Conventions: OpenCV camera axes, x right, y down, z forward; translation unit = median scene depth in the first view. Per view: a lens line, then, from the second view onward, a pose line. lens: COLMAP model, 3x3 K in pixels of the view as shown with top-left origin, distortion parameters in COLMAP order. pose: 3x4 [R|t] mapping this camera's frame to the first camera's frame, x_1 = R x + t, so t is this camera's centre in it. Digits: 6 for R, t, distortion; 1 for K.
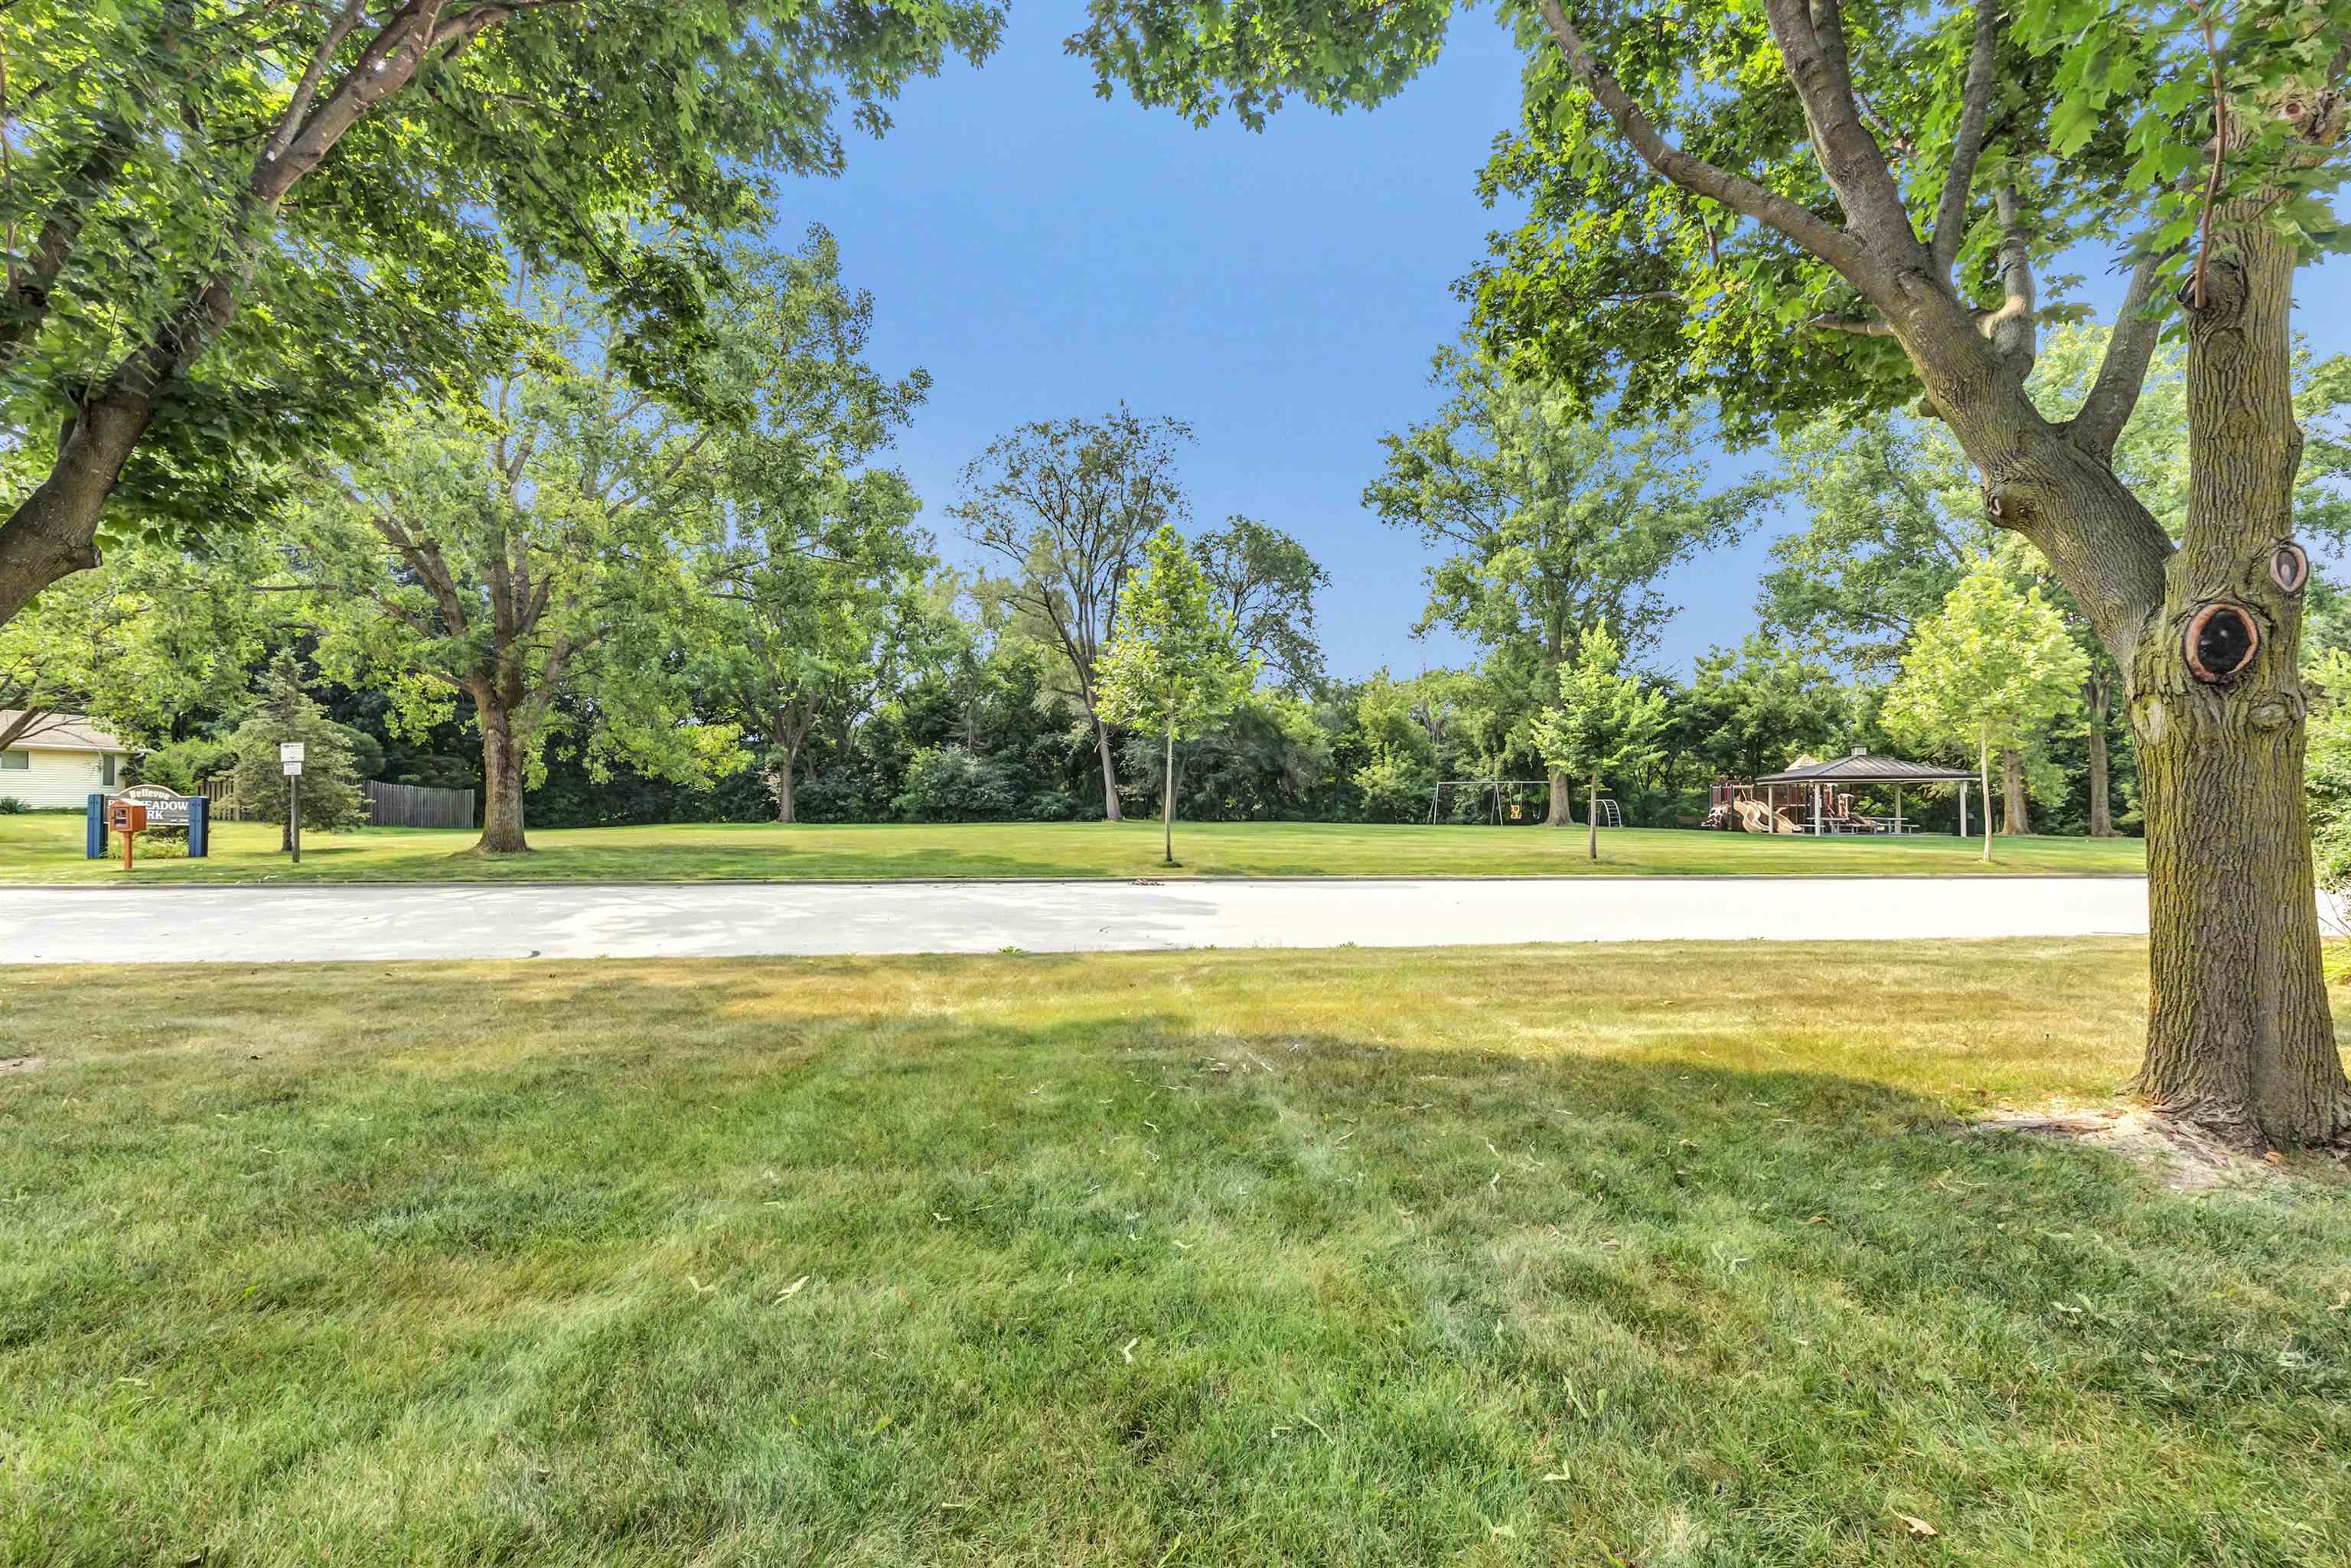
lens RADIAL K [[955.2, 0, 1173.9], [0, 955.2, 777.7], [0, 0, 1]] dist [0.002700, 0.000642]
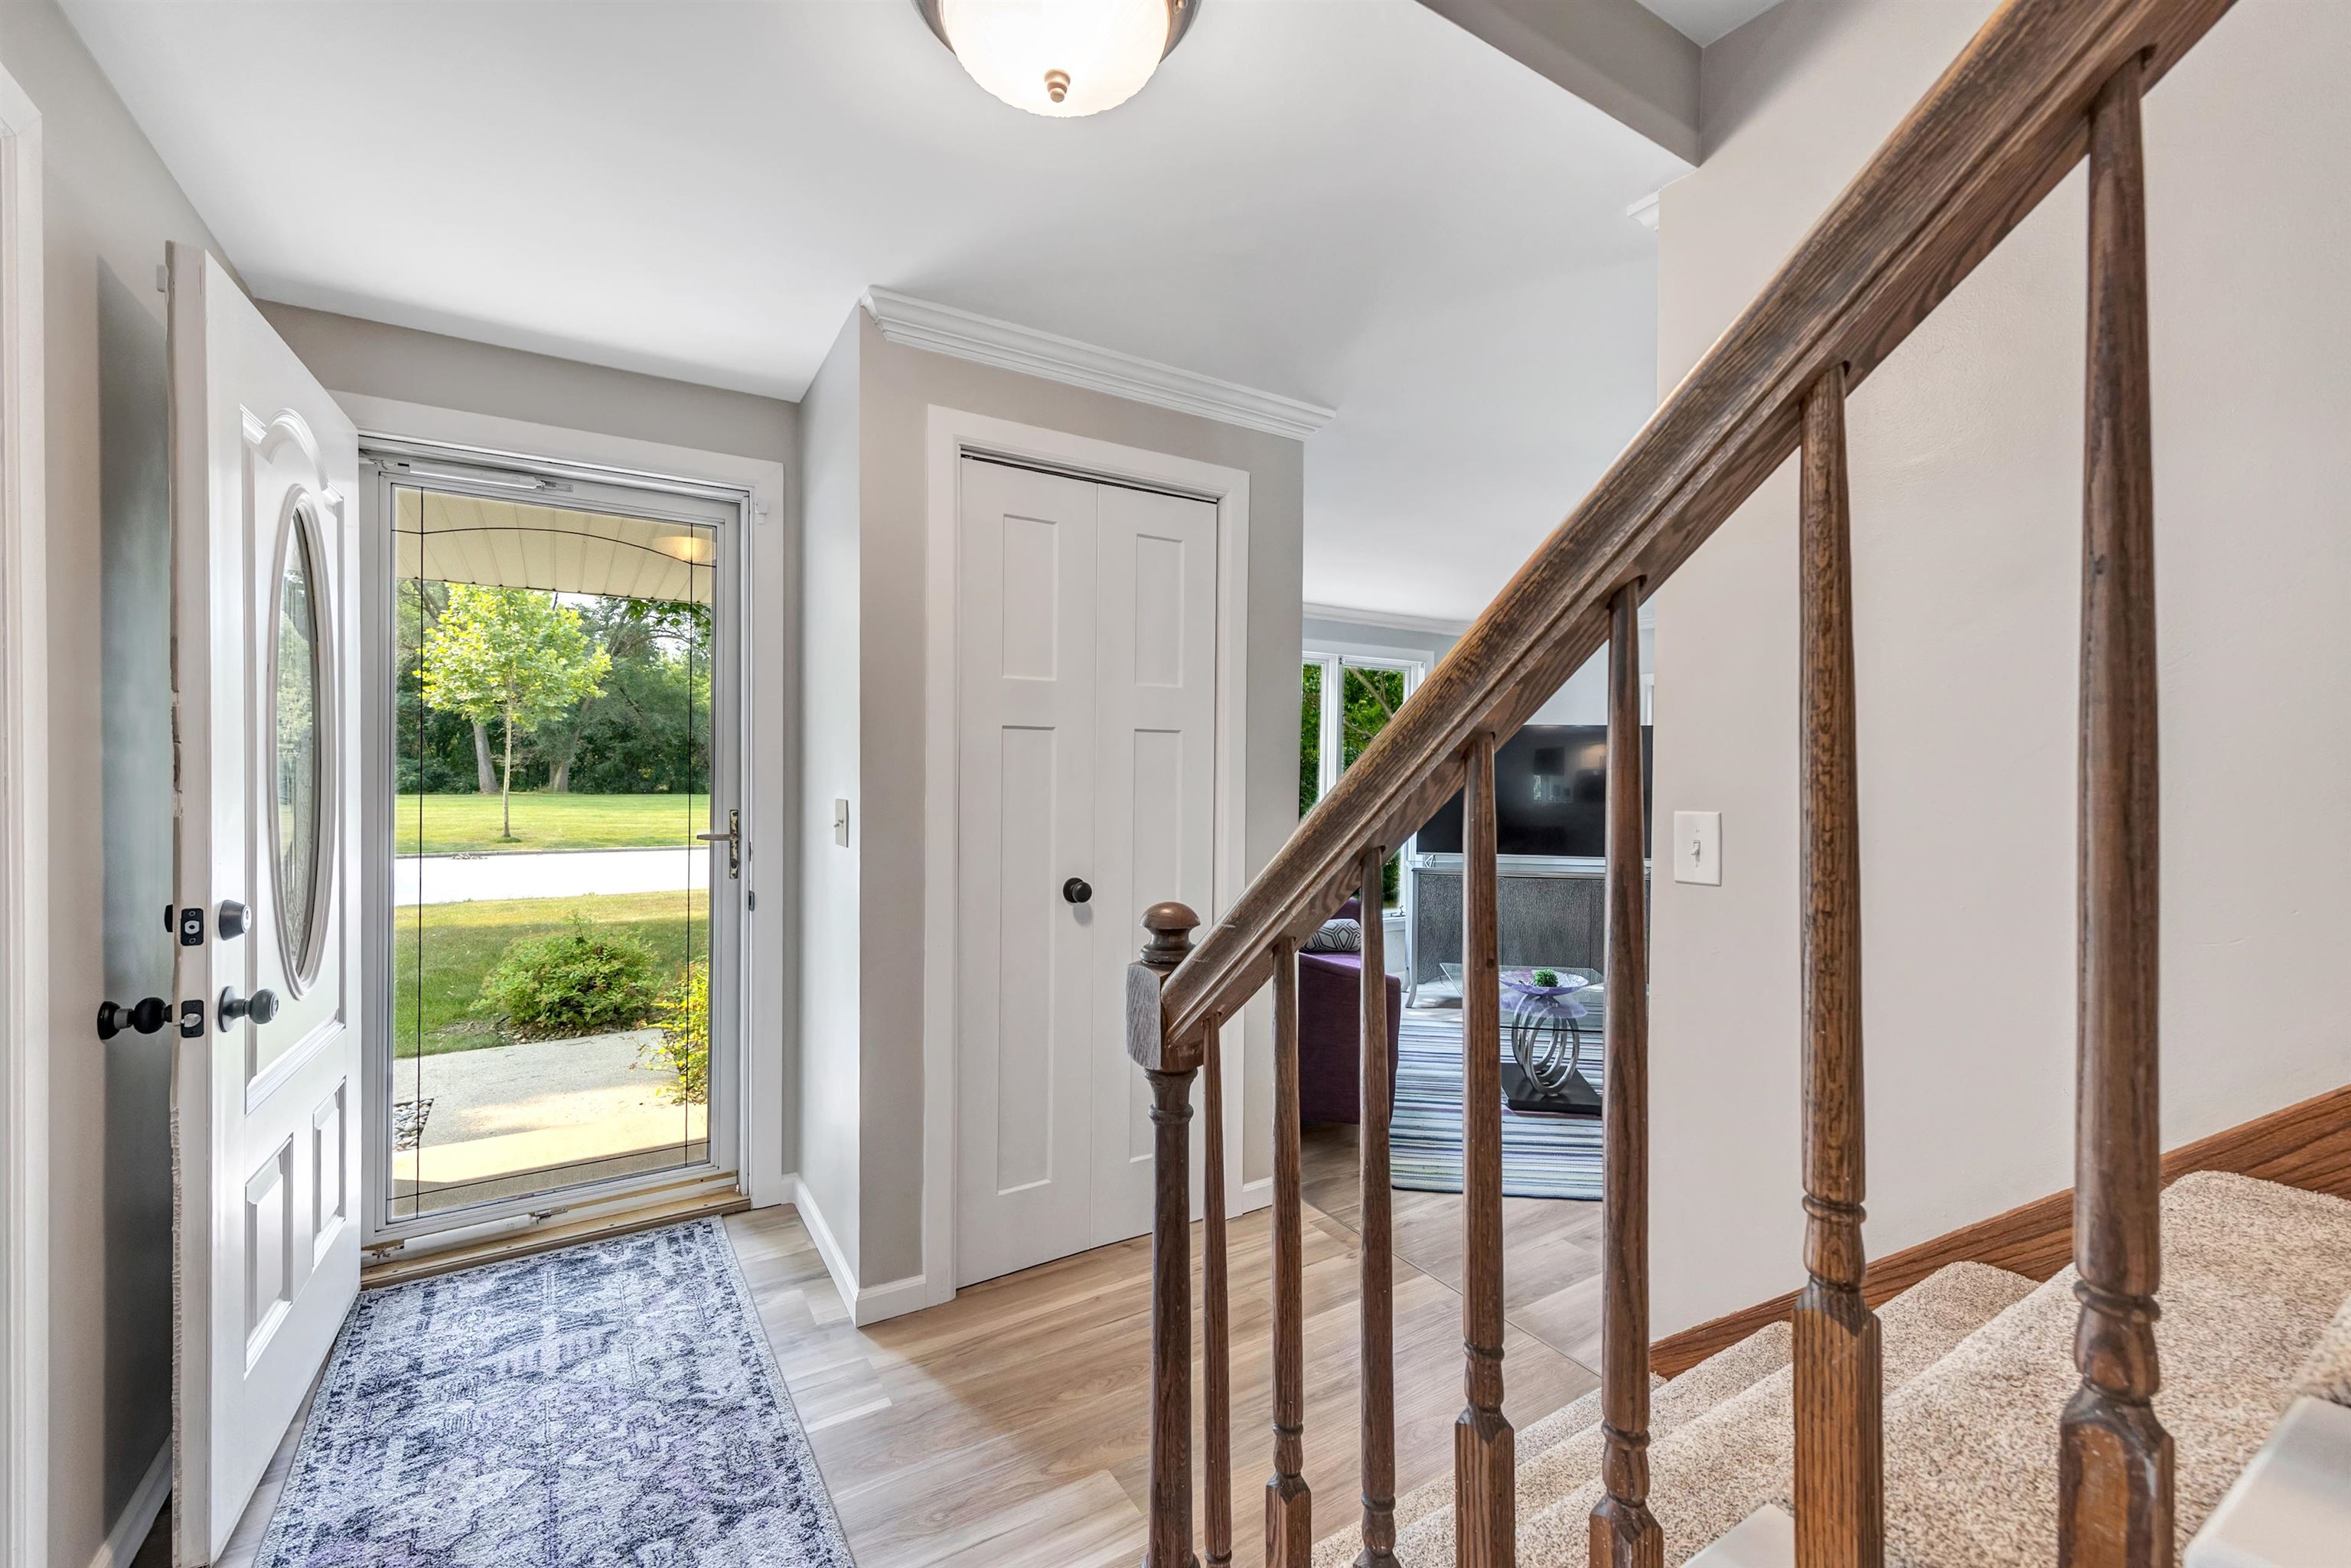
lens RADIAL K [[955.2, 0, 1166.5], [0, 955.2, 780.5], [0, 0, 1]] dist [0.002700, 0.000642]
pose [[0.865630, 0.002081, 0.500679, 0.041744], [-0.021429, 0.999229, 0.032896, -0.011884], [-0.500225, -0.039205, 0.865008, -0.130233]]
